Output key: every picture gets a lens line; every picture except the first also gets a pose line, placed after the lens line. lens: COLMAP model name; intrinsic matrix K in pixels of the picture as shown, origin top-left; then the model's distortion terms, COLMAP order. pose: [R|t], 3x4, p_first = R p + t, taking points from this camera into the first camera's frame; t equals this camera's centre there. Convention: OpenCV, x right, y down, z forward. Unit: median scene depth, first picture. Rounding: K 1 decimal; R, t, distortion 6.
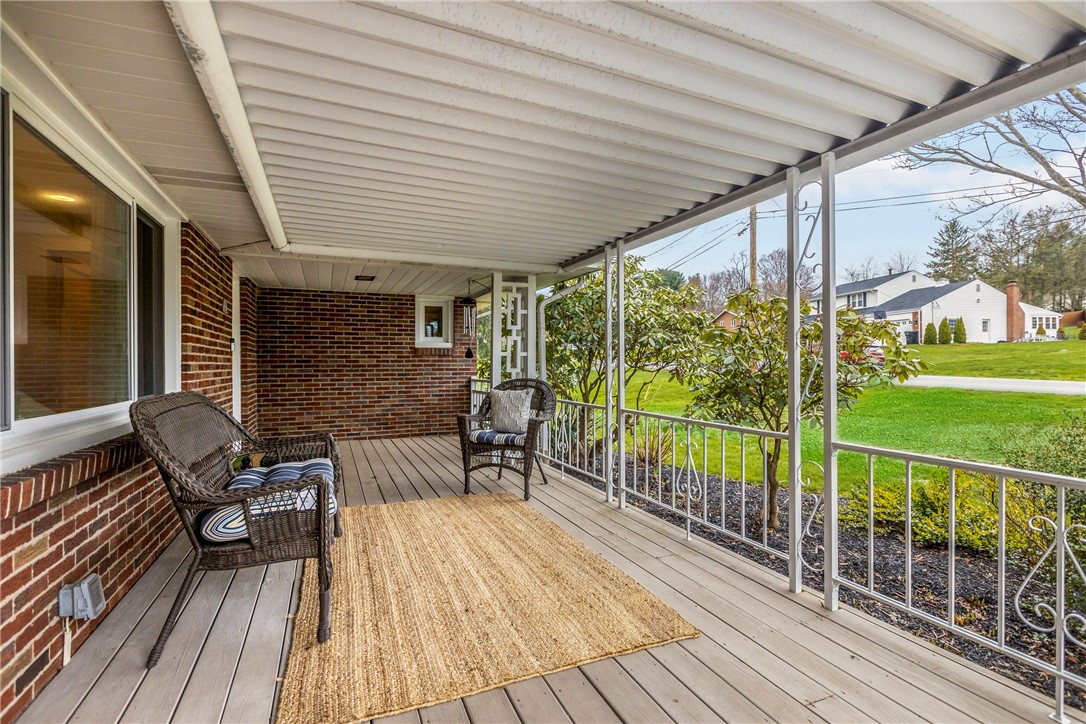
lens RADIAL K [[501.0, 0, 550.8], [0, 501.0, 362.6], [0, 0, 1]] dist [-0.008122, 0.002571]
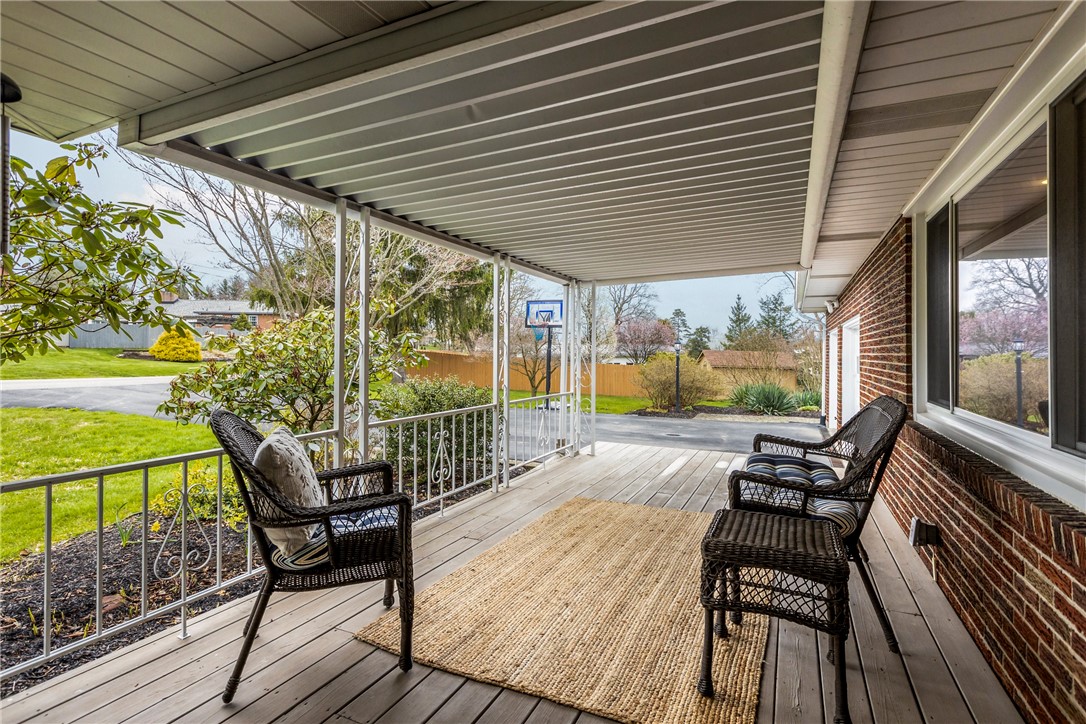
lens RADIAL K [[501.1, 0, 552.2], [0, 501.1, 356.0], [0, 0, 1]] dist [-0.004989, -0.000258]
pose [[-0.648318, 0.010983, 0.761290, -0.825692], [0.015294, 0.999882, -0.001400, -0.006752], [-0.761216, 0.010735, -0.648410, 1.689260]]
